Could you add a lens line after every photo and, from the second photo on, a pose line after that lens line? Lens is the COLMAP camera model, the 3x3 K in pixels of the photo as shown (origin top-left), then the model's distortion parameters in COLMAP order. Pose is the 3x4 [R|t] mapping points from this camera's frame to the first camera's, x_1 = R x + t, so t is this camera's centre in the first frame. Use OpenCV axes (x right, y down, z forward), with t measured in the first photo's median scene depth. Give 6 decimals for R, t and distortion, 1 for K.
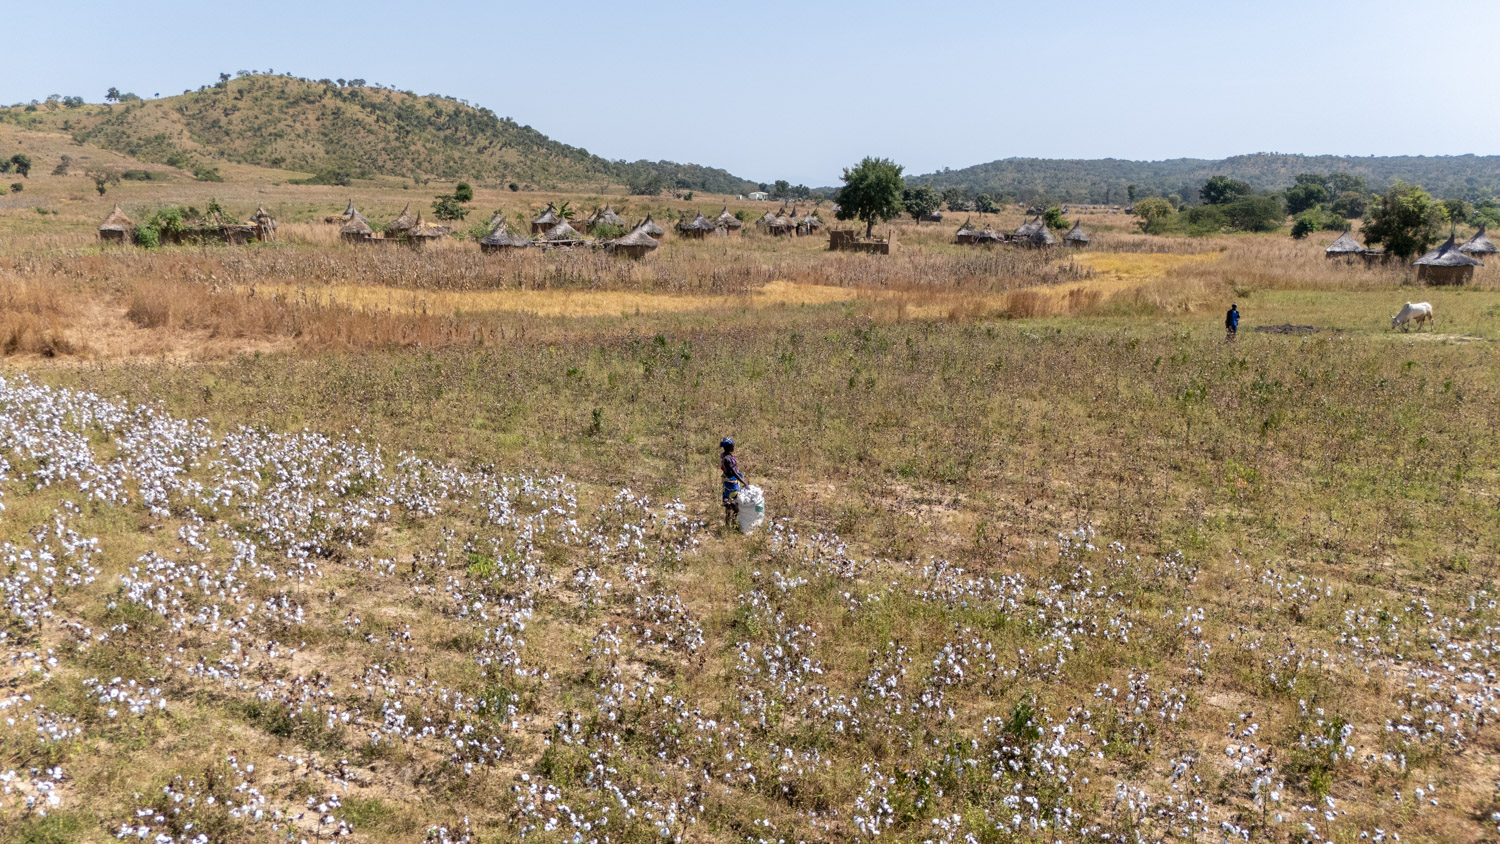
lens RADIAL K [[1103.8, 0, 756.5], [0, 1103.8, 417.0], [0, 0, 1]] dist [0.064653, -0.060845]
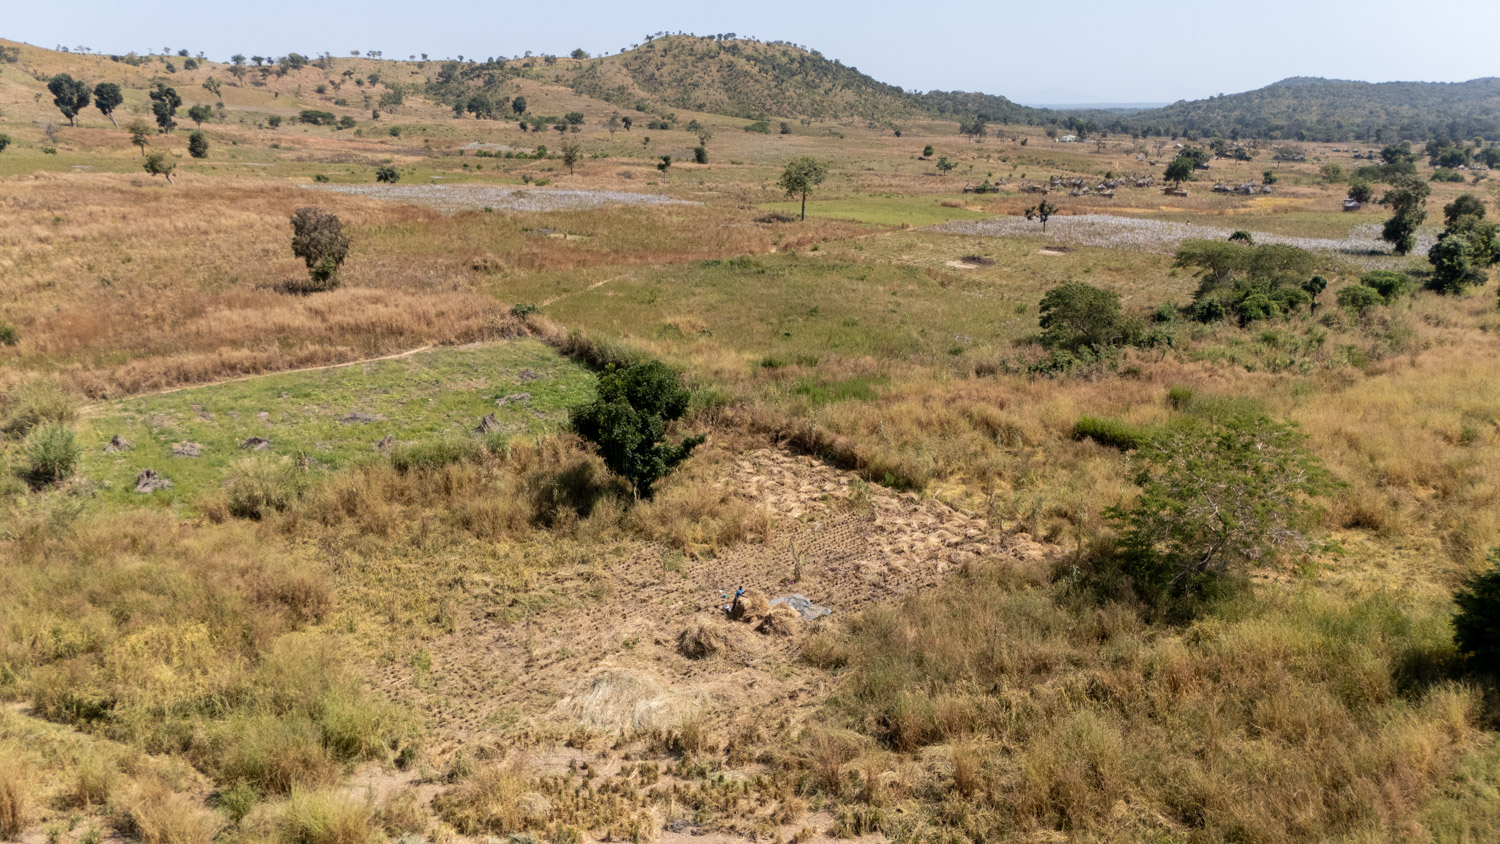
lens RADIAL K [[1103.8, 0, 748.1], [0, 1103.8, 428.3], [0, 0, 1]] dist [0.064653, -0.060845]
pose [[0.976065, 0.068242, -0.206495, -0.108840], [-0.050606, 0.994698, 0.089523, 0.076820], [0.211509, -0.076930, 0.974344, -0.650822]]
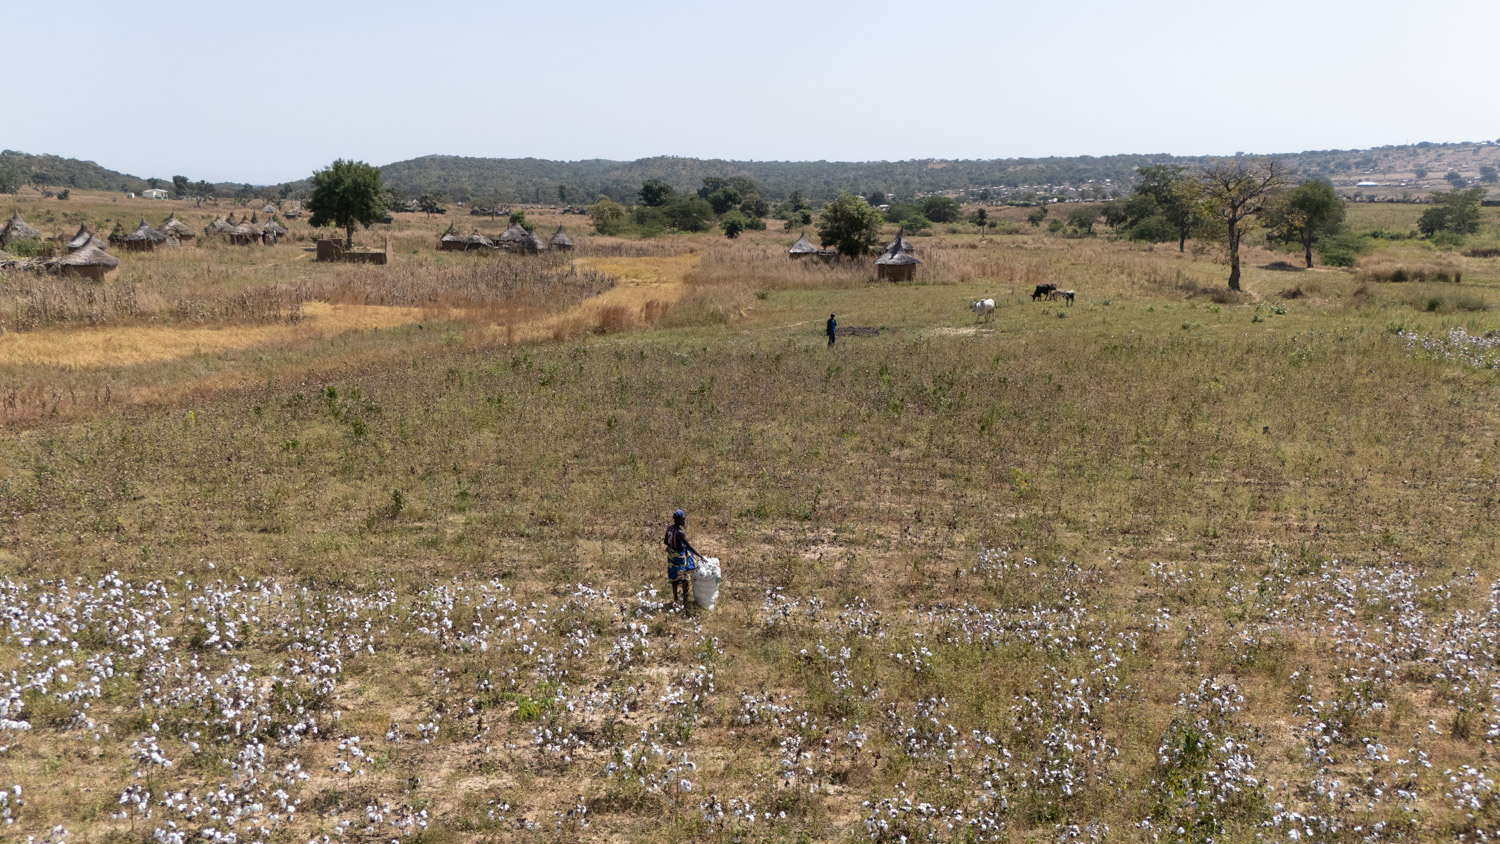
lens RADIAL K [[1103.8, 0, 751.9], [0, 1103.8, 422.9], [0, 0, 1]] dist [0.064653, -0.060845]
pose [[0.879660, -0.099157, 0.465153, -0.018987], [0.095831, 0.994919, 0.030860, -0.003778], [-0.465849, 0.017429, 0.884692, 0.005938]]
